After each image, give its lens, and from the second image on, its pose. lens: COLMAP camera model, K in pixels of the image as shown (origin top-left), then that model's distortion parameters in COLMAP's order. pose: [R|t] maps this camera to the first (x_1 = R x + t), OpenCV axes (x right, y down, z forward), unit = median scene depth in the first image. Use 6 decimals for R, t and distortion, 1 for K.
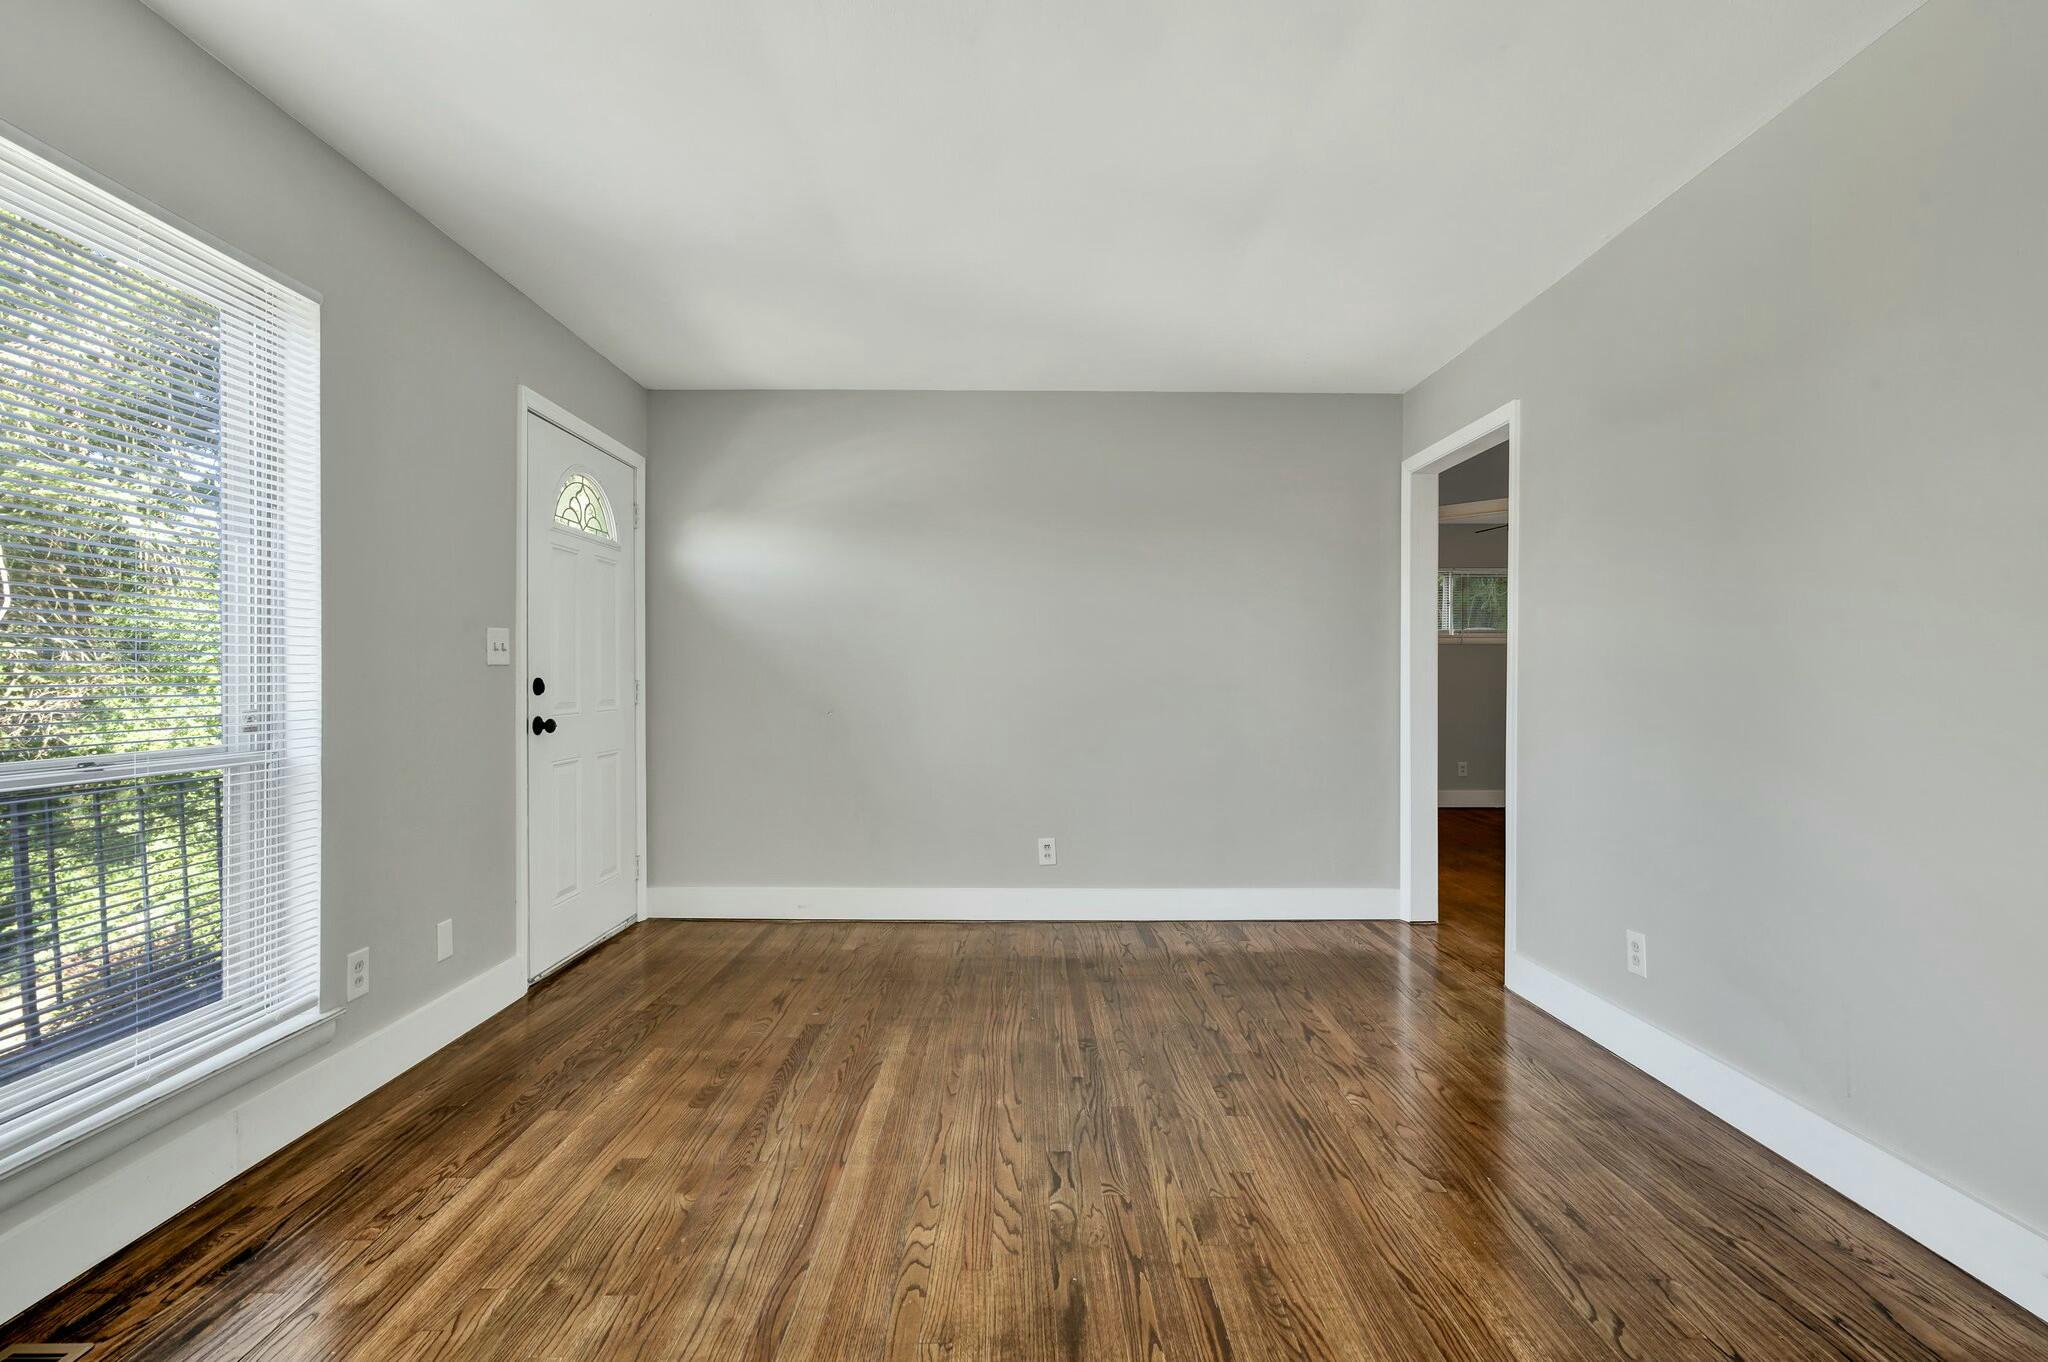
lens RADIAL K [[947.6, 0, 1024.7], [0, 947.6, 676.6], [0, 0, 1]] dist [0.000240, -0.000033]
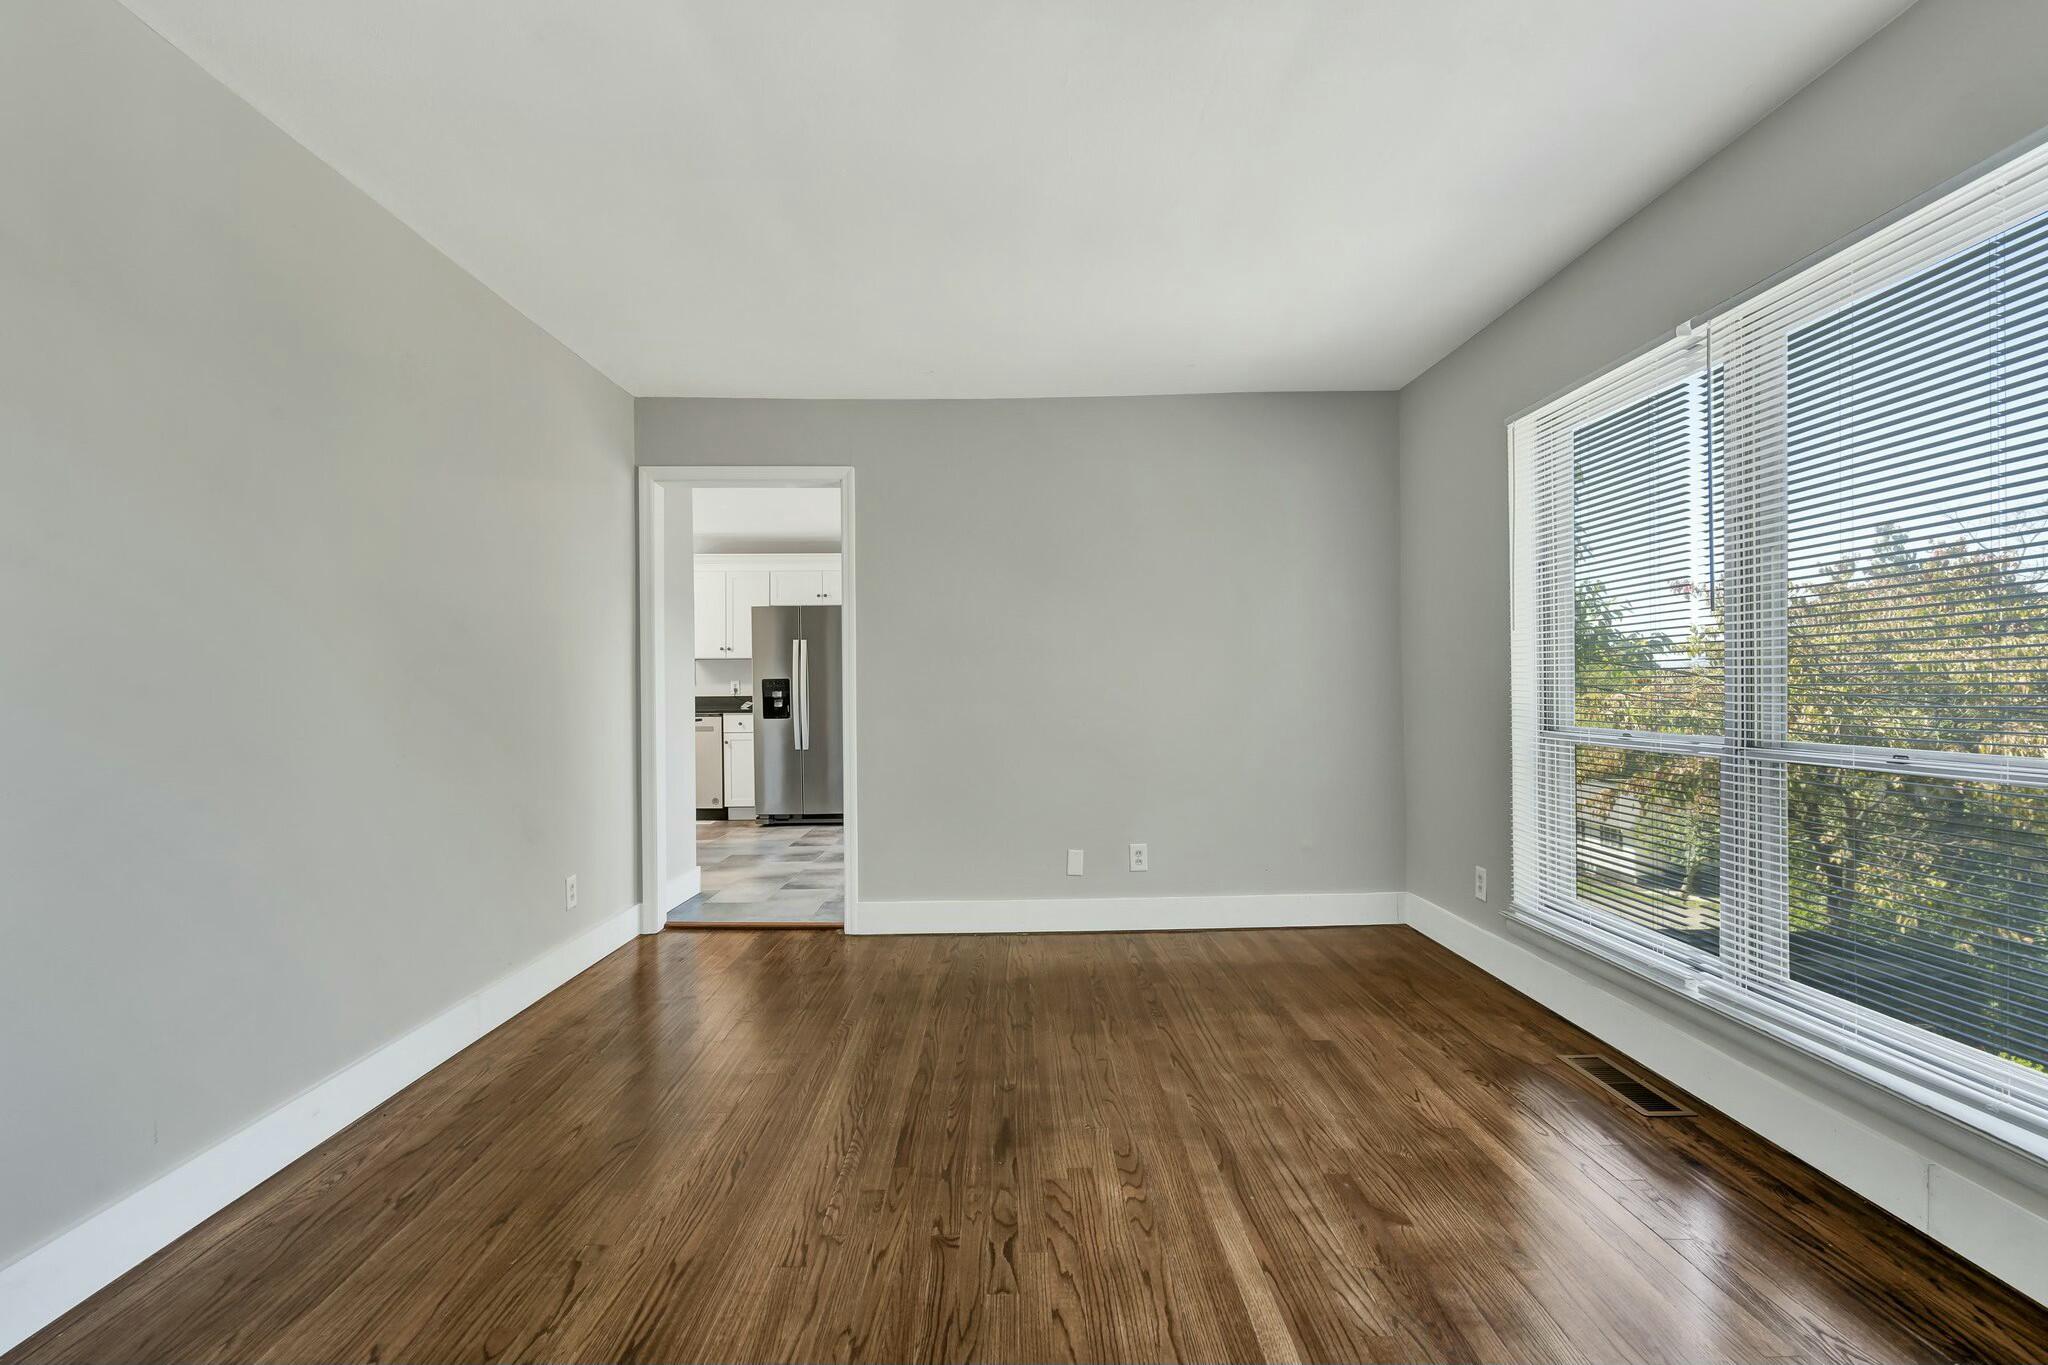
lens RADIAL K [[947.6, 0, 1023.5], [0, 947.6, 689.1], [0, 0, 1]] dist [0.000240, -0.000033]
pose [[-0.999893, 0.008527, -0.011862, 0.027943], [0.008544, 0.999962, -0.001438, 0.007698], [0.011849, -0.001539, -0.999929, 2.041276]]
